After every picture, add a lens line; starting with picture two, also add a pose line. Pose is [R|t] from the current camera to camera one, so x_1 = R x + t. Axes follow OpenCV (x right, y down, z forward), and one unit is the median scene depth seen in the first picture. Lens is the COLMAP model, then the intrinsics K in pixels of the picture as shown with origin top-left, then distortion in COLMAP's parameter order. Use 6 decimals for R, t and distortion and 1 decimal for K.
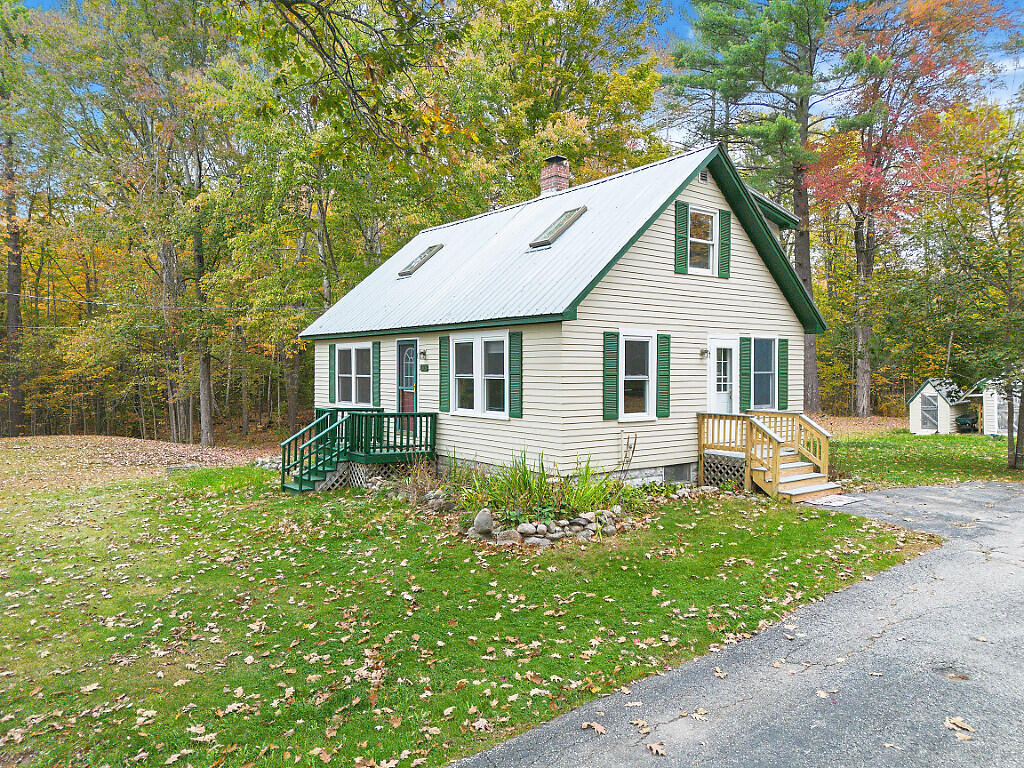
lens RADIAL K [[697.6, 0, 512.0], [0, 697.6, 384.0], [0, 0, 1]] dist [0.086219, -0.090764]
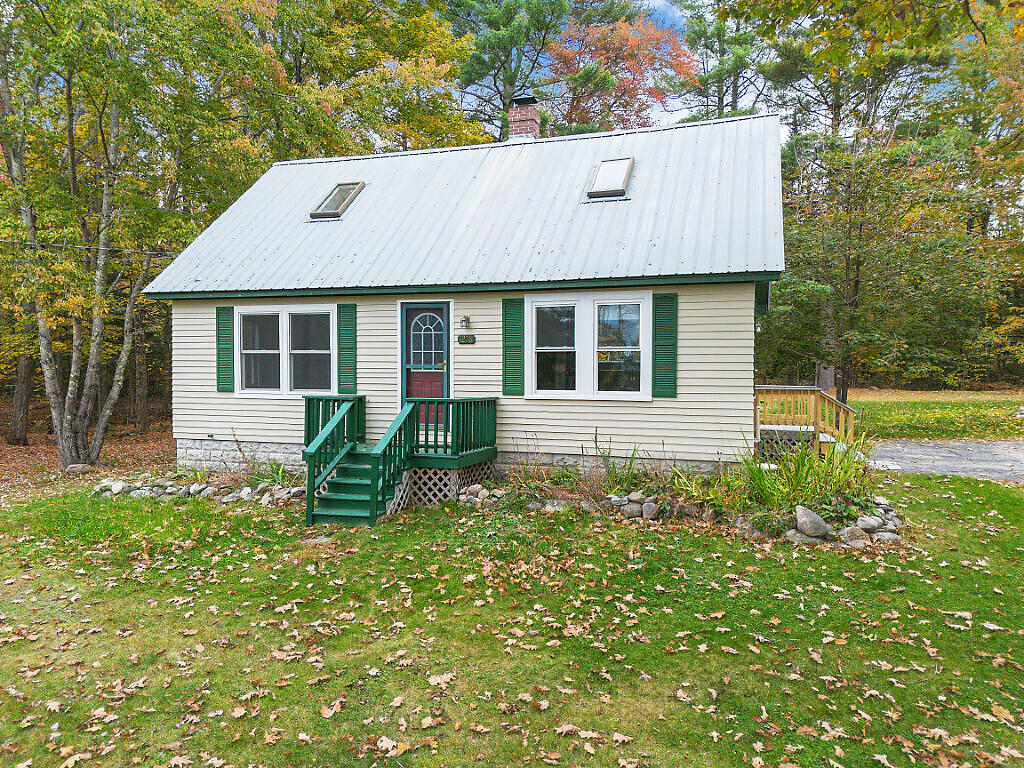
lens RADIAL K [[697.6, 0, 512.0], [0, 697.6, 384.0], [0, 0, 1]] dist [0.086219, -0.090764]
pose [[0.823778, -0.018469, 0.566611, -0.569046], [0.011763, 0.999811, 0.015487, 0.015722], [-0.566790, -0.006093, 0.823840, 0.379342]]
